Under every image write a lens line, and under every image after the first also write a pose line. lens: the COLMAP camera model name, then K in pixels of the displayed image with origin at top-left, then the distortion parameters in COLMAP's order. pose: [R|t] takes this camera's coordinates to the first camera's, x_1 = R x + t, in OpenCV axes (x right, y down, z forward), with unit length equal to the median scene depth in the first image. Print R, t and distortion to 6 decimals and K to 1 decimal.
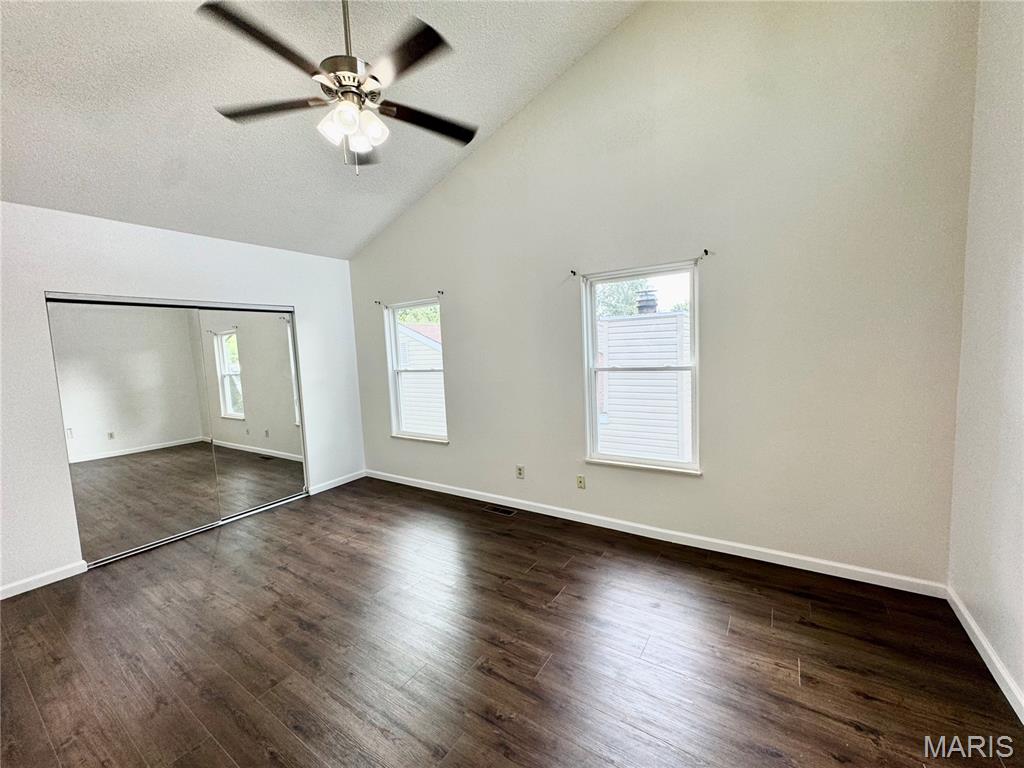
lens RADIAL K [[408.3, 0, 513.8], [0, 408.3, 384.6], [0, 0, 1]] dist [-0.003082, 0.000549]
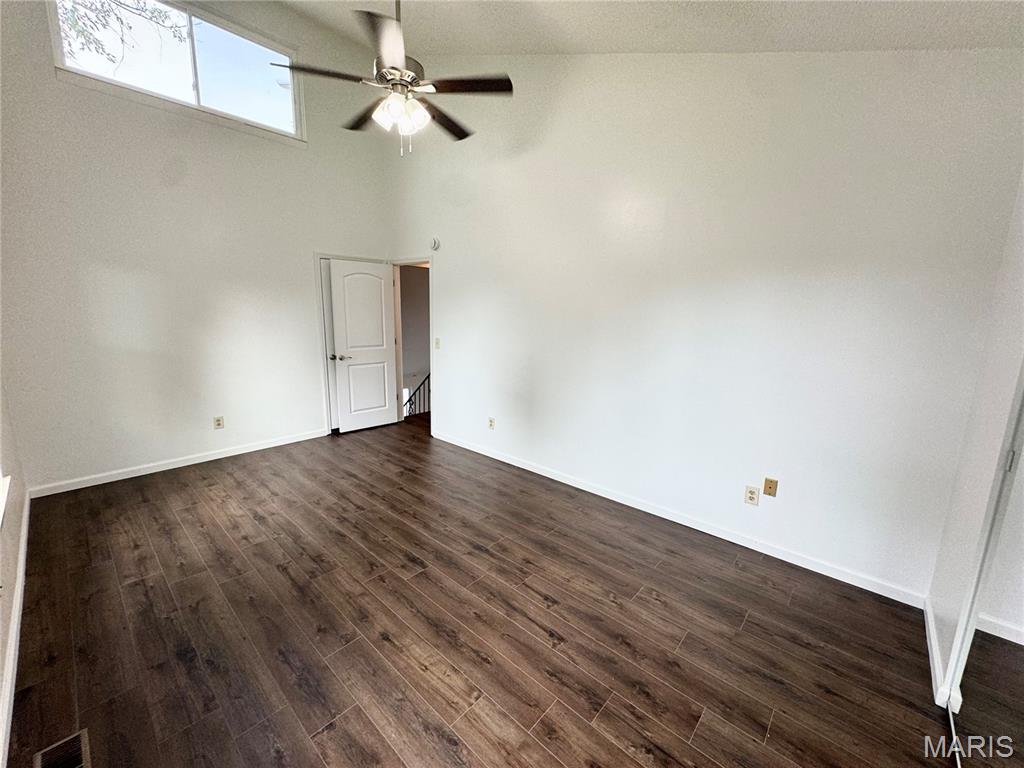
lens RADIAL K [[408.3, 0, 512.4], [0, 408.3, 381.9], [0, 0, 1]] dist [-0.003082, 0.000549]
pose [[-0.988842, 0.001941, 0.148954, -0.525692], [0.039857, 0.966907, 0.251995, -0.098260], [-0.143536, 0.255121, -0.956196, 1.348685]]
